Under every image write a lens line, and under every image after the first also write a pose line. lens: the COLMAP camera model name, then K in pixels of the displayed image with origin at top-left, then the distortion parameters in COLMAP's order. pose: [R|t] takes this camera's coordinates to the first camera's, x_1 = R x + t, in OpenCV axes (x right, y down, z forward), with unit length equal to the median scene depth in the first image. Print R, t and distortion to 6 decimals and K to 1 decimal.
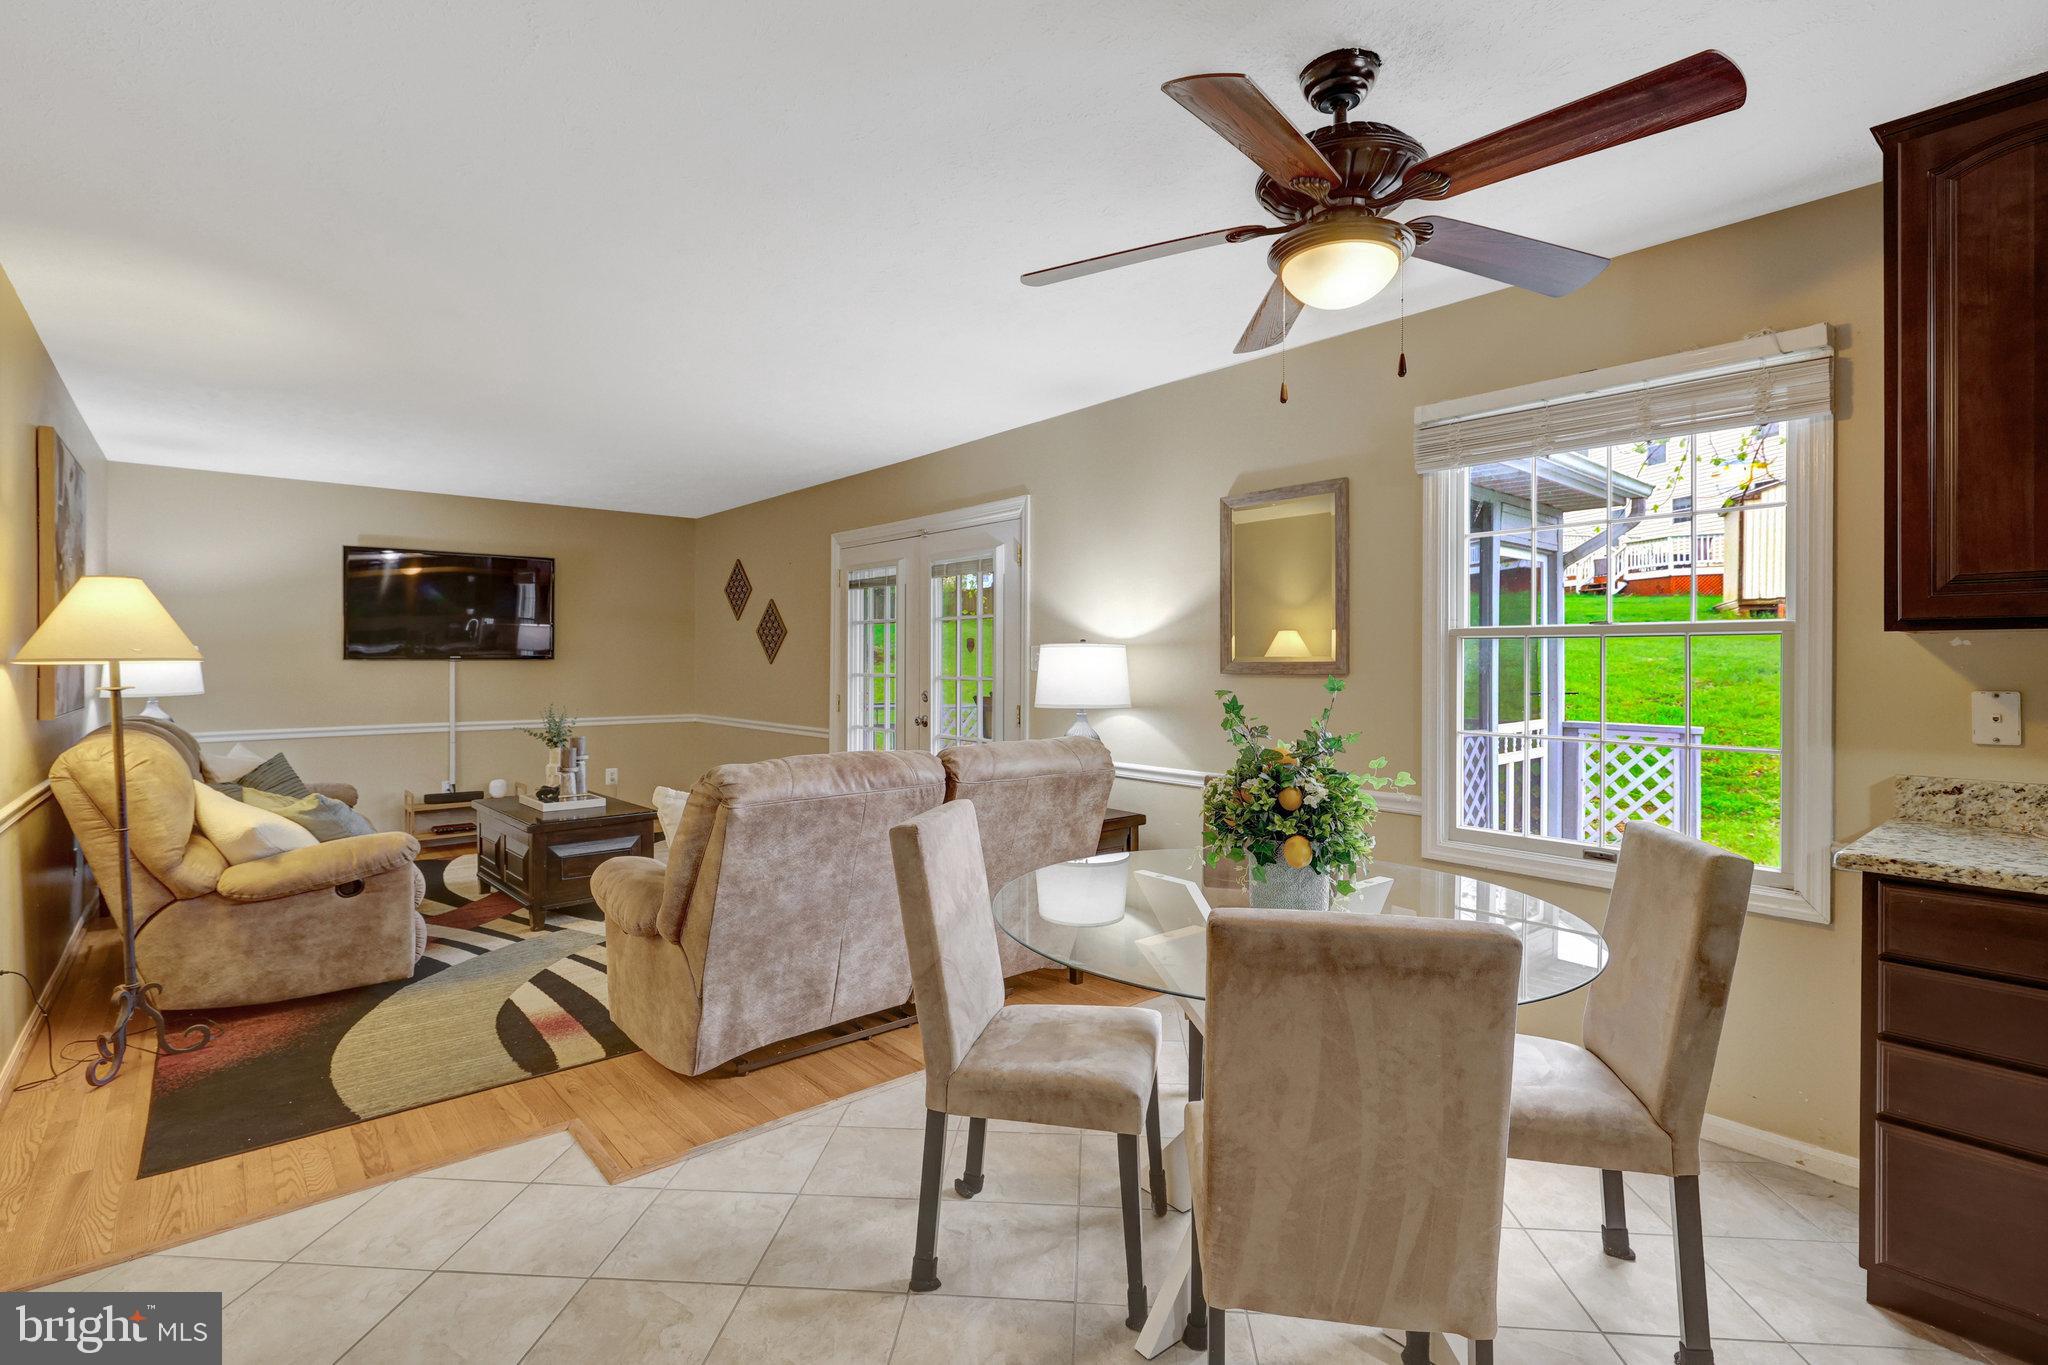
lens RADIAL K [[956.6, 0, 1028.4], [0, 956.6, 672.0], [0, 0, 1]] dist [0.003100, 0.000557]
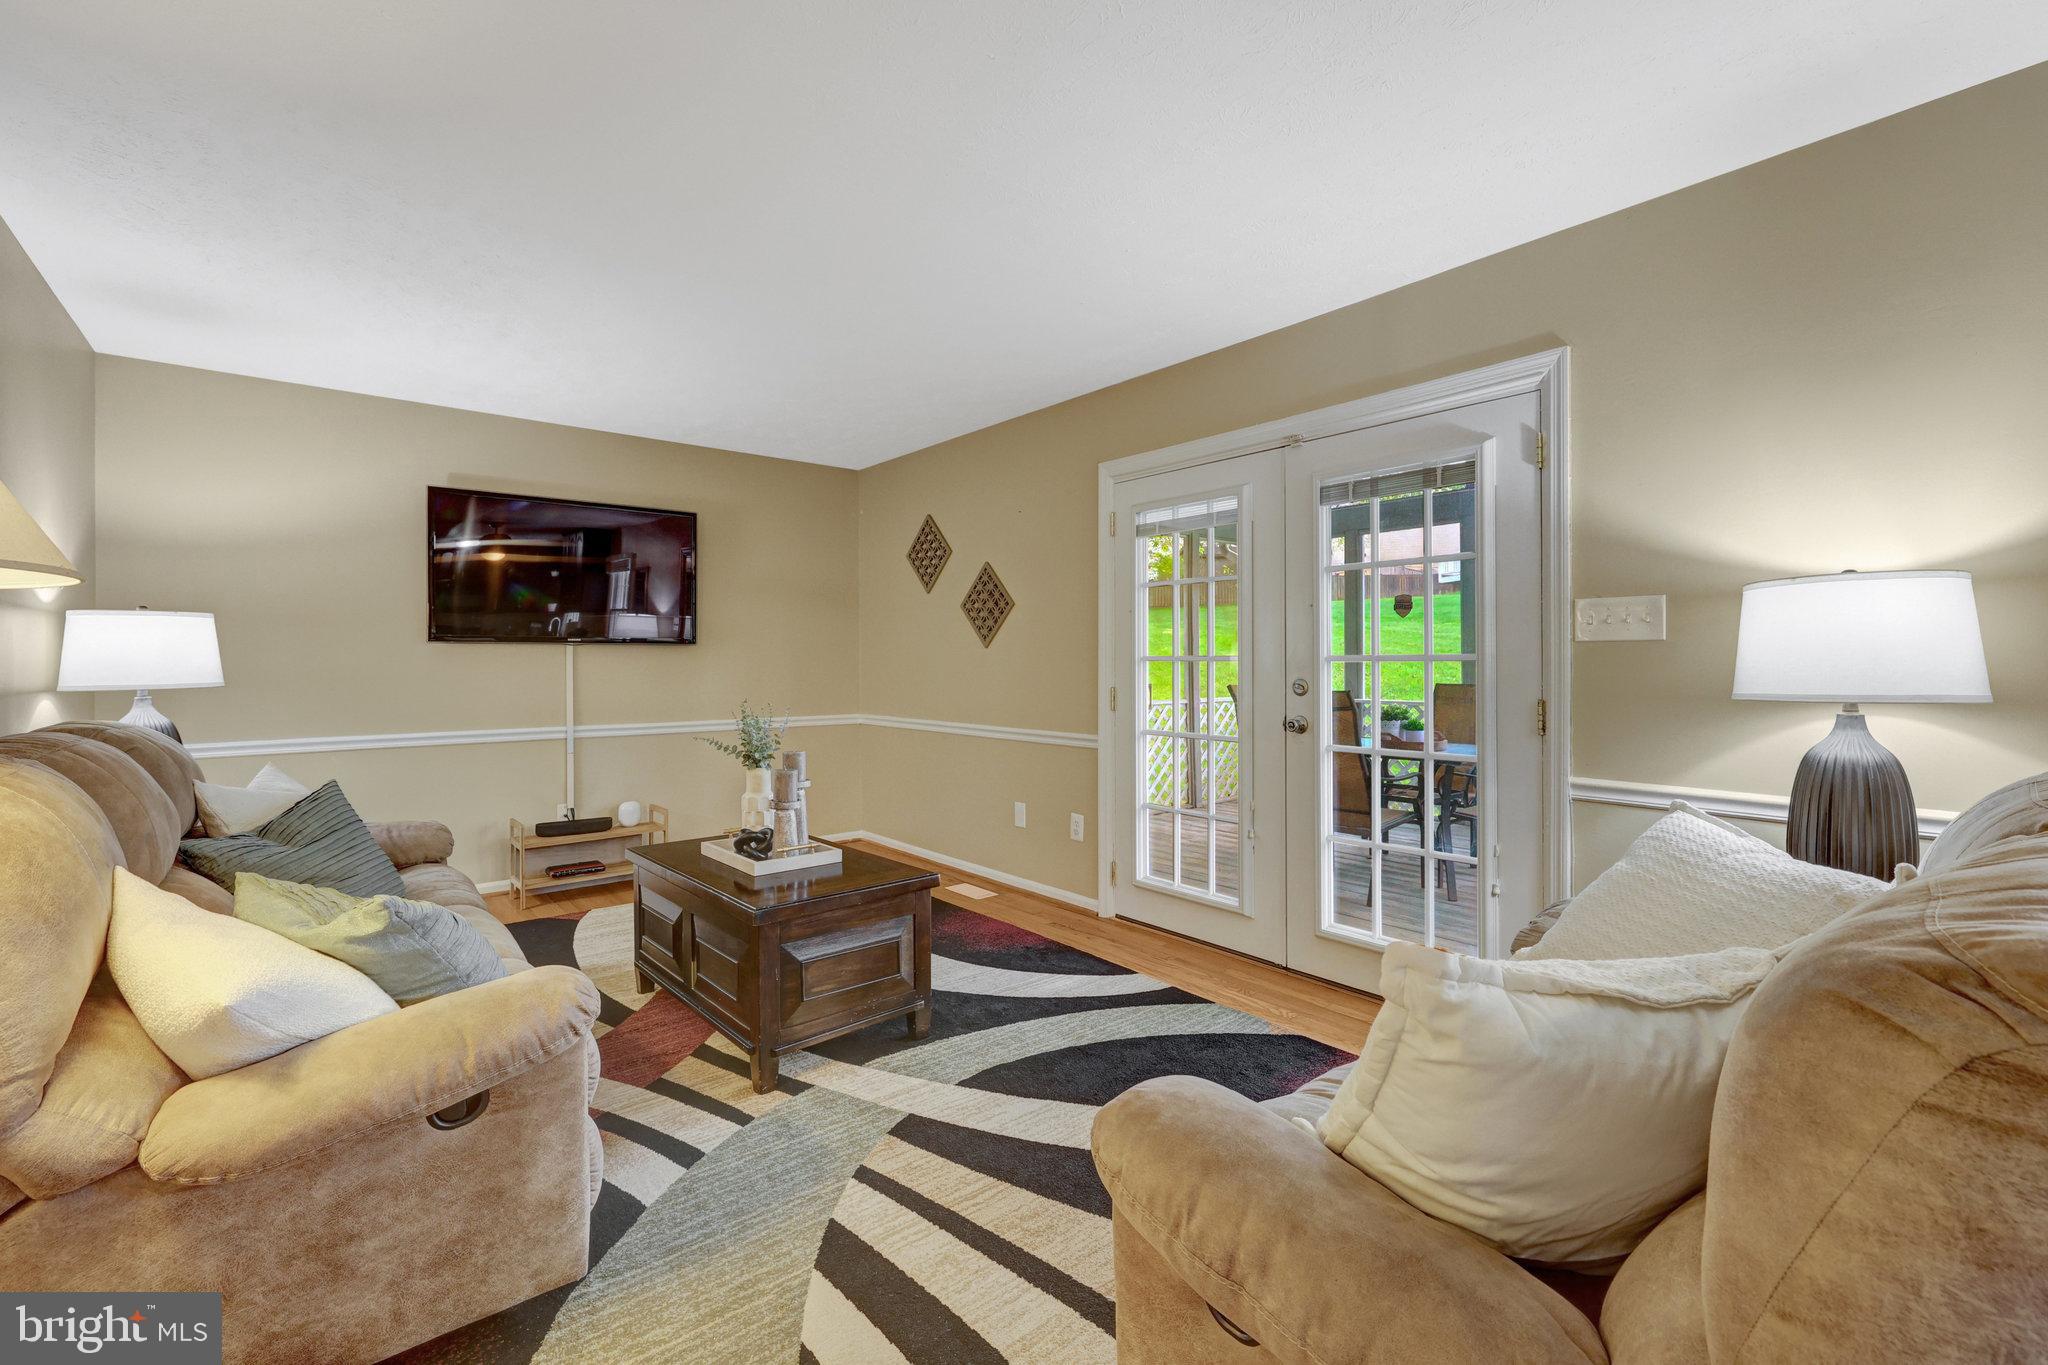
lens RADIAL K [[878.3, 0, 1023.8], [0, 878.3, 668.0], [0, 0, 1]] dist [-0.001886, 0.000795]
pose [[0.999822, -0.003479, -0.018540, -0.427338], [0.003362, 0.999974, -0.006318, 0.022836], [0.018562, 0.006254, 0.999808, 0.582438]]
